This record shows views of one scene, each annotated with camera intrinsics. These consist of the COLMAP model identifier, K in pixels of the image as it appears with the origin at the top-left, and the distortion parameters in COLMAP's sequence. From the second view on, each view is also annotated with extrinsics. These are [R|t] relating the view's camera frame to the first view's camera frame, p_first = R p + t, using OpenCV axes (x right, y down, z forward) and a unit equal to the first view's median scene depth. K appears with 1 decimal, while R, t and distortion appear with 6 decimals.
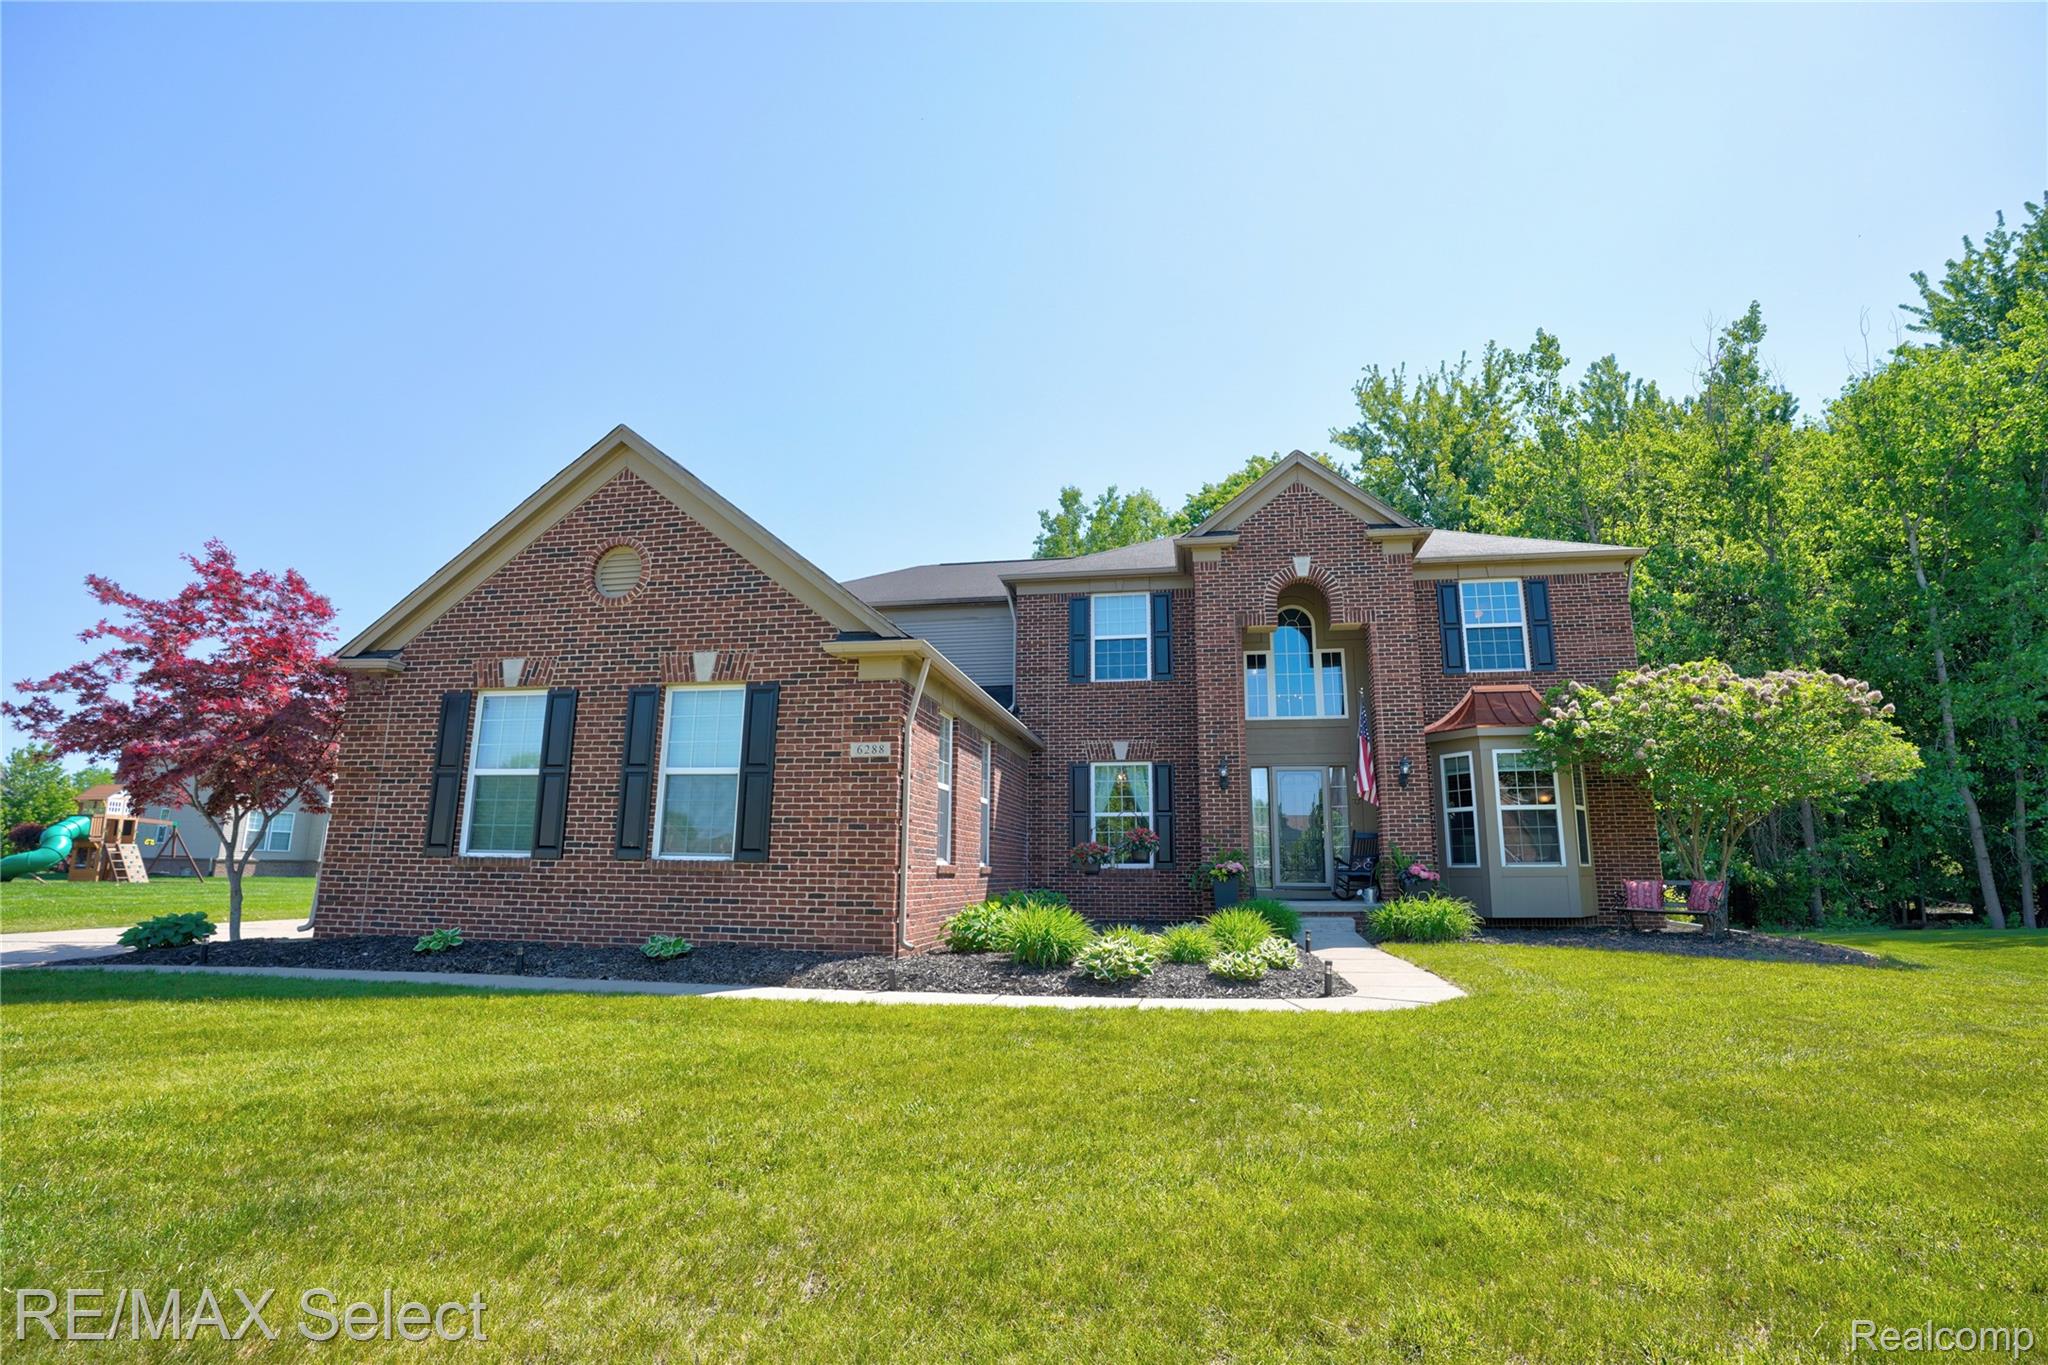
lens RADIAL K [[944.7, 0, 1022.8], [0, 944.7, 679.4], [0, 0, 1]] dist [-0.076392, 0.029701]
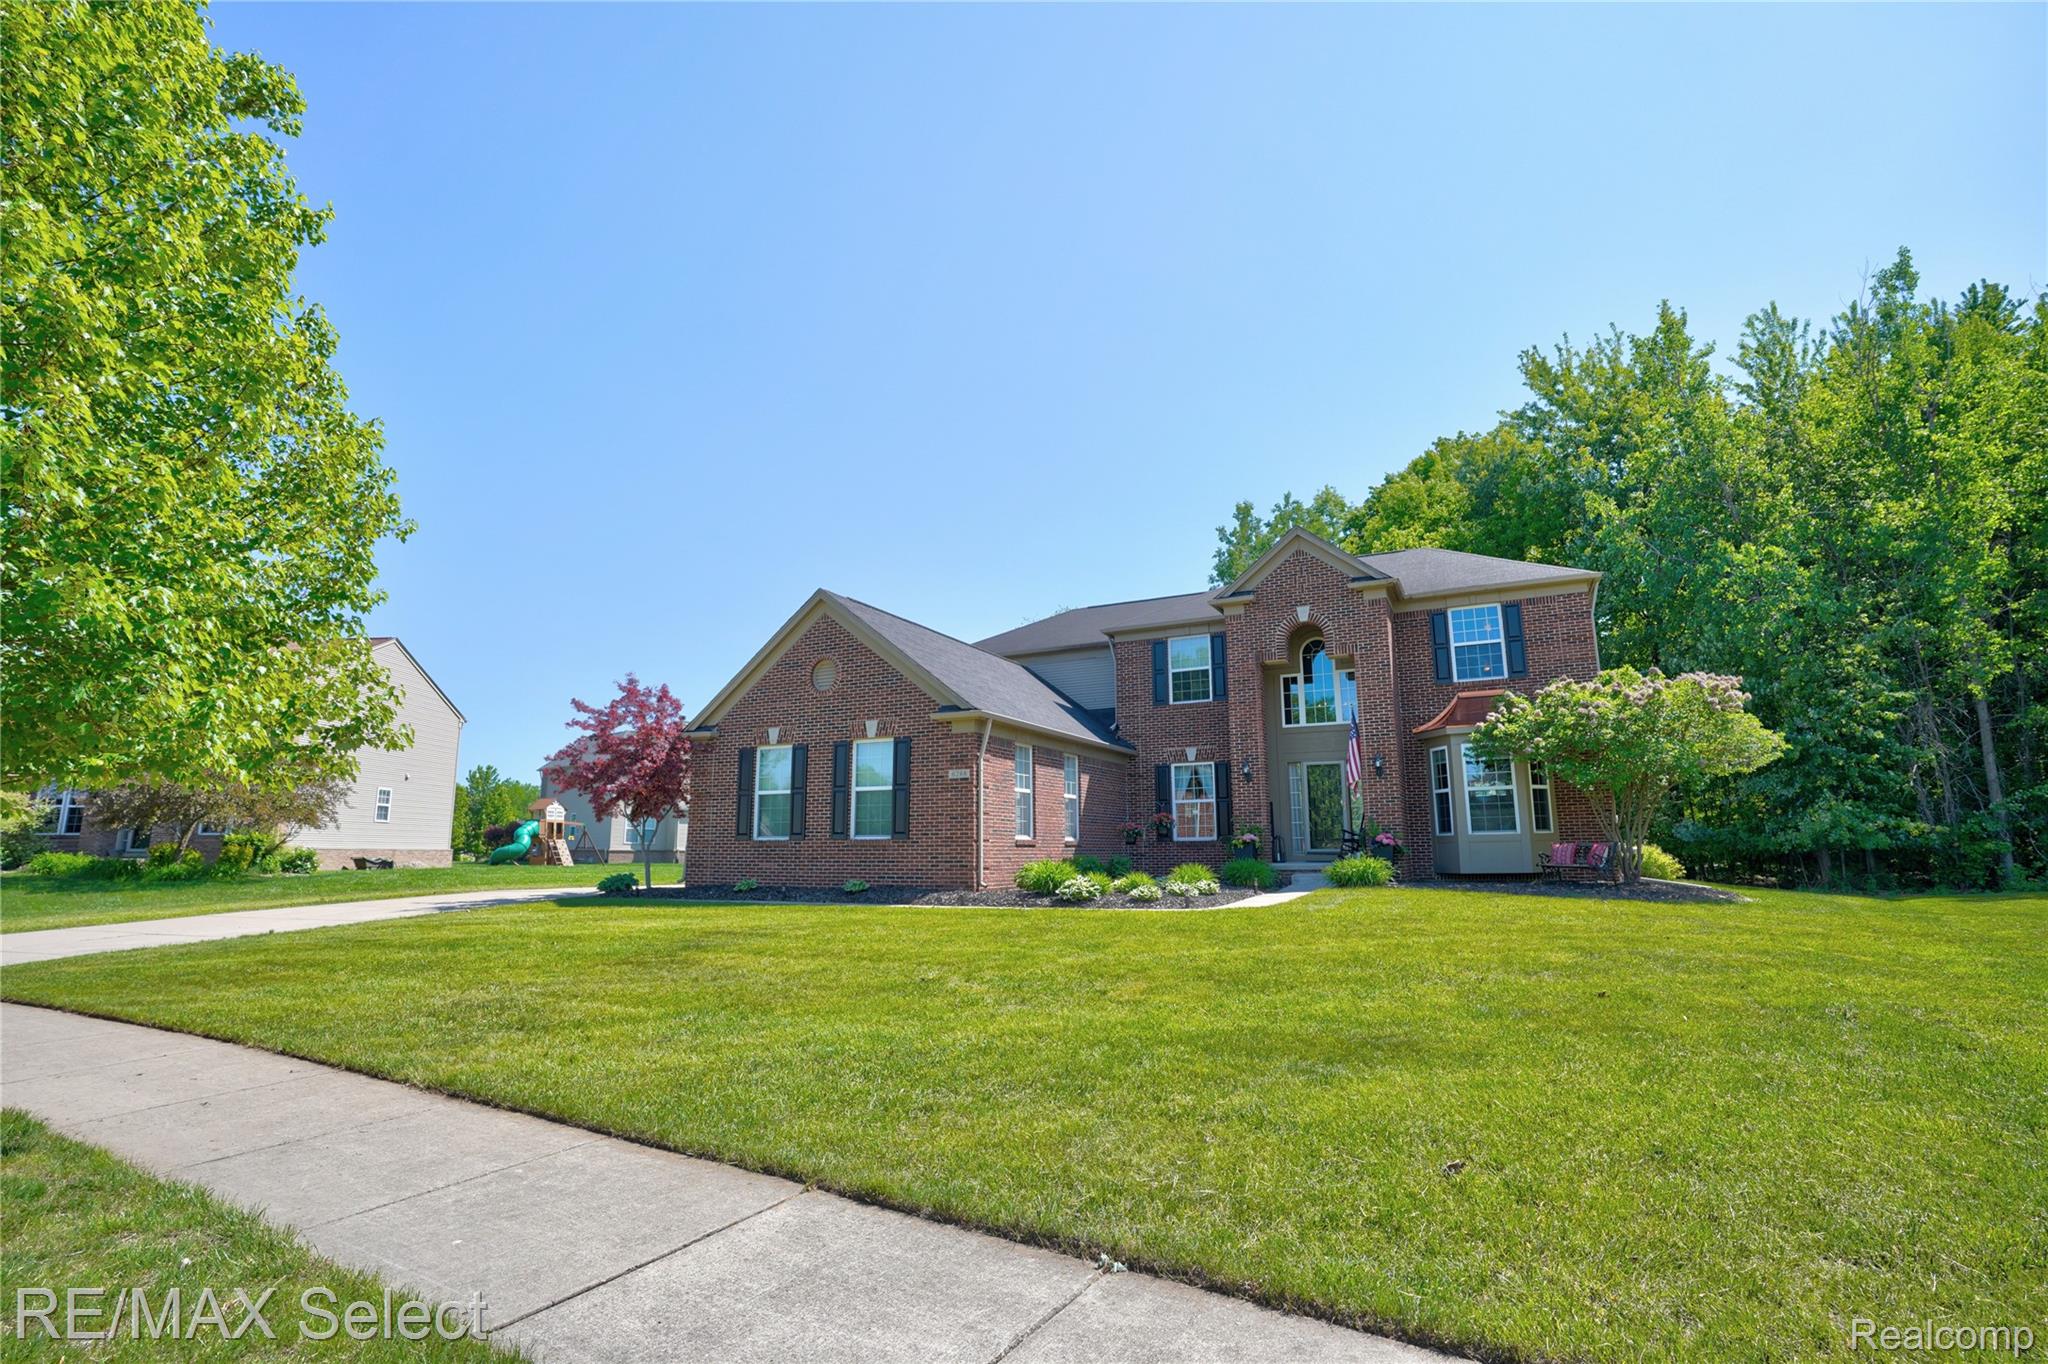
lens RADIAL K [[944.7, 0, 1022.8], [0, 944.7, 678.9], [0, 0, 1]] dist [-0.076392, 0.029701]
pose [[0.956489, -0.065088, -0.284415, 0.361523], [0.070659, 0.997457, 0.009362, -0.085433], [0.283082, -0.029051, 0.958656, -0.499931]]
